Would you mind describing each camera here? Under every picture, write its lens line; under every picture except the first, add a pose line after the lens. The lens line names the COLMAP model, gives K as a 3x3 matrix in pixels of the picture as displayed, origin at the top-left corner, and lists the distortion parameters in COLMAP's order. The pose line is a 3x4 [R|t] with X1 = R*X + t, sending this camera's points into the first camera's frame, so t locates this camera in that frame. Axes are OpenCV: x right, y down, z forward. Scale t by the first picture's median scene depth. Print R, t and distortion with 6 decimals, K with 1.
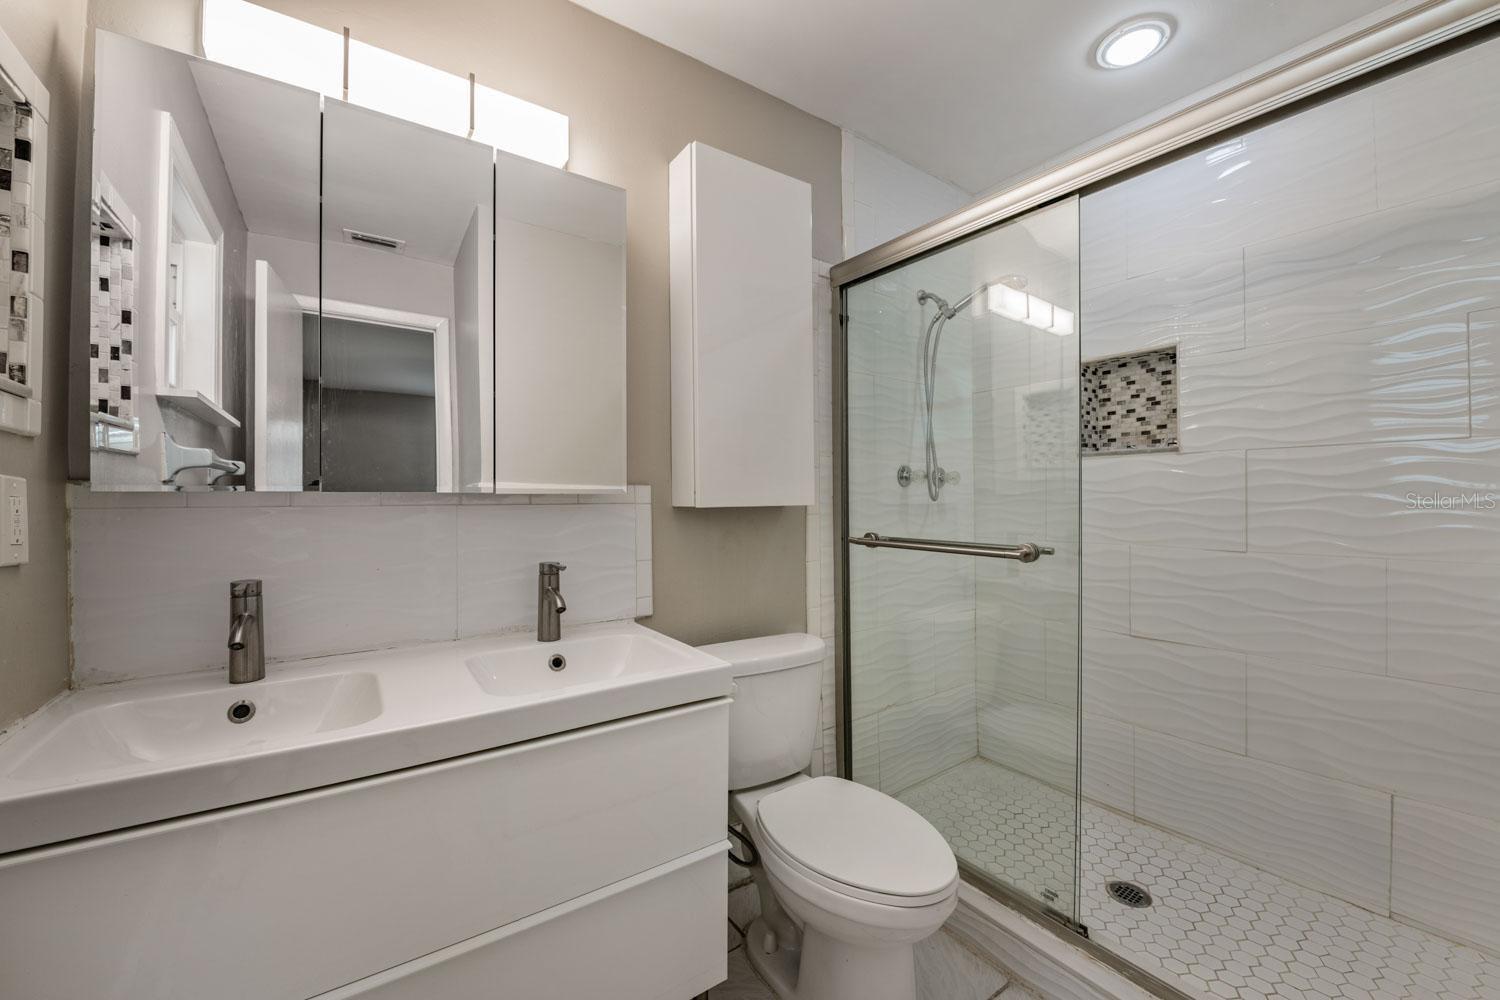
lens RADIAL K [[593.0, 0, 751.3], [0, 593.0, 490.4], [0, 0, 1]] dist [-0.009099, -0.000337]
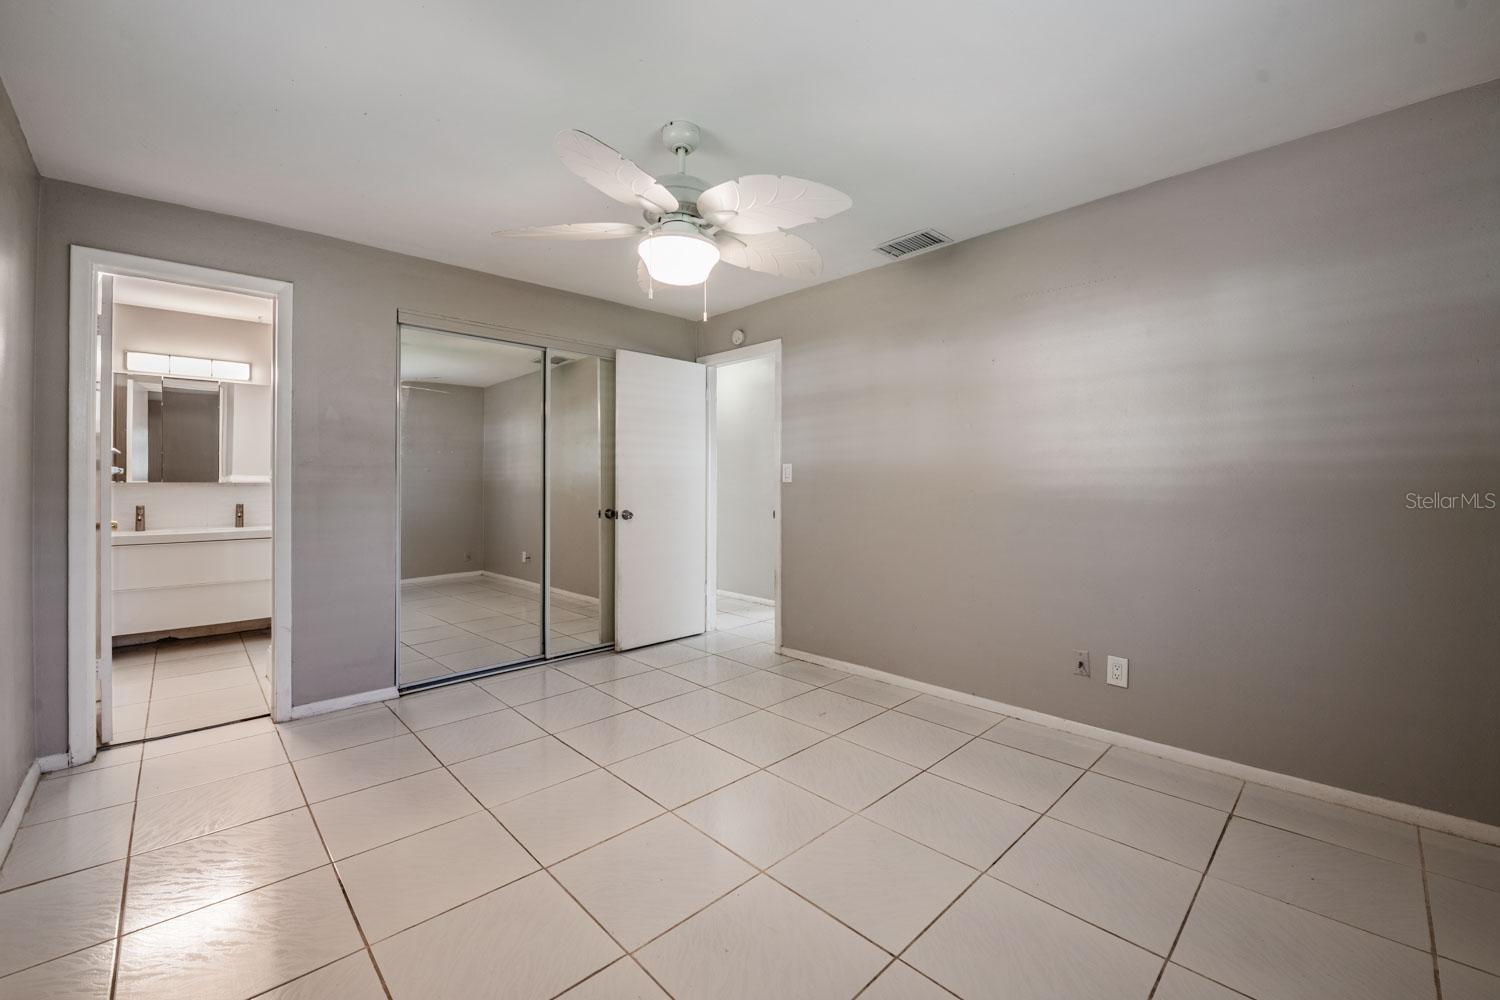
lens RADIAL K [[601.9, 0, 743.2], [0, 601.9, 486.2], [0, 0, 1]] dist [-0.008113, -0.000307]
pose [[0.989316, -0.000260, 0.145789, 1.131006], [-0.000442, 0.999988, 0.004782, 0.004160], [-0.145788, -0.004796, 0.989304, -1.568728]]
